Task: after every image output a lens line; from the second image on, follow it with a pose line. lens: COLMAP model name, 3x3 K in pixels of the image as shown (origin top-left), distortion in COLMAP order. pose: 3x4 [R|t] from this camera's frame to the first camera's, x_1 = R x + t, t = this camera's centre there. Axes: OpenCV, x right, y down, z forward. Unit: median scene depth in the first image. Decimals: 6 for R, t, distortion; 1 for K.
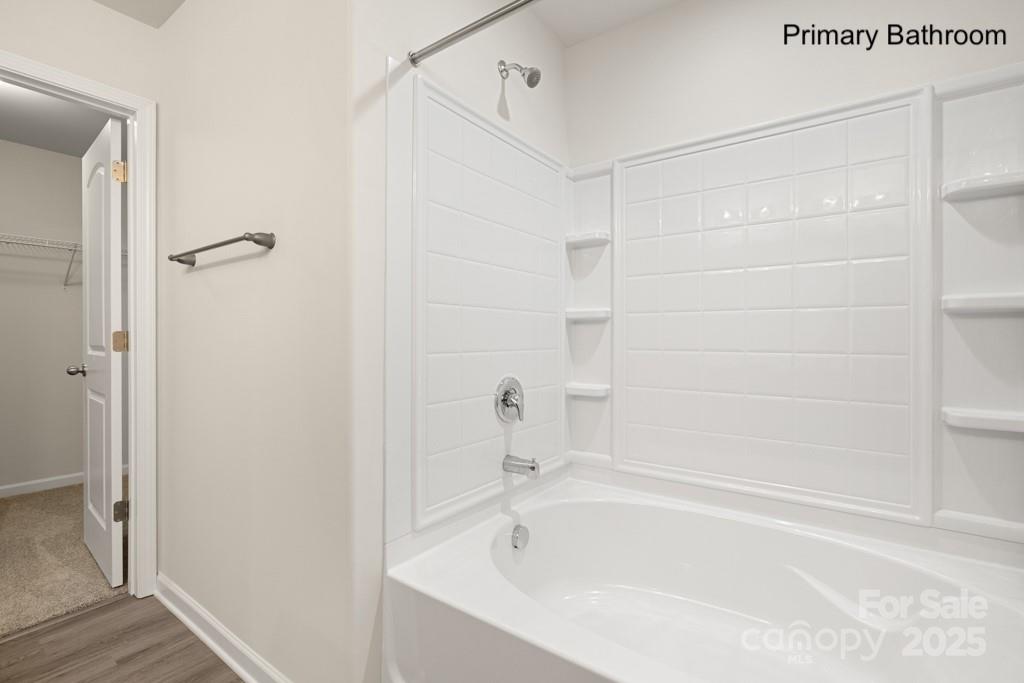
lens RADIAL K [[455.5, 0, 512.5], [0, 455.5, 337.5], [0, 0, 1]] dist [-0.003043, -0.000014]
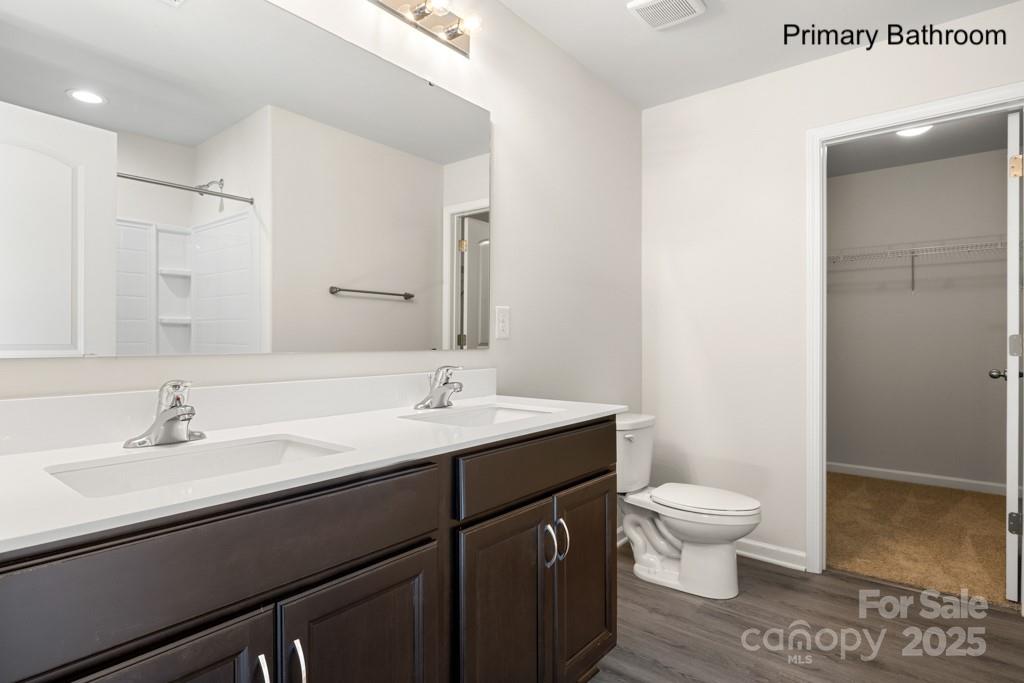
lens RADIAL K [[550.3, 0, 512.2], [0, 550.3, 340.4], [0, 0, 1]] dist [0.000038, 0.000009]
pose [[-0.057215, 0.001991, -0.998360, 0.338122], [-0.000509, 0.999998, 0.002023, -0.003674], [0.998362, 0.000623, -0.057214, 0.011352]]
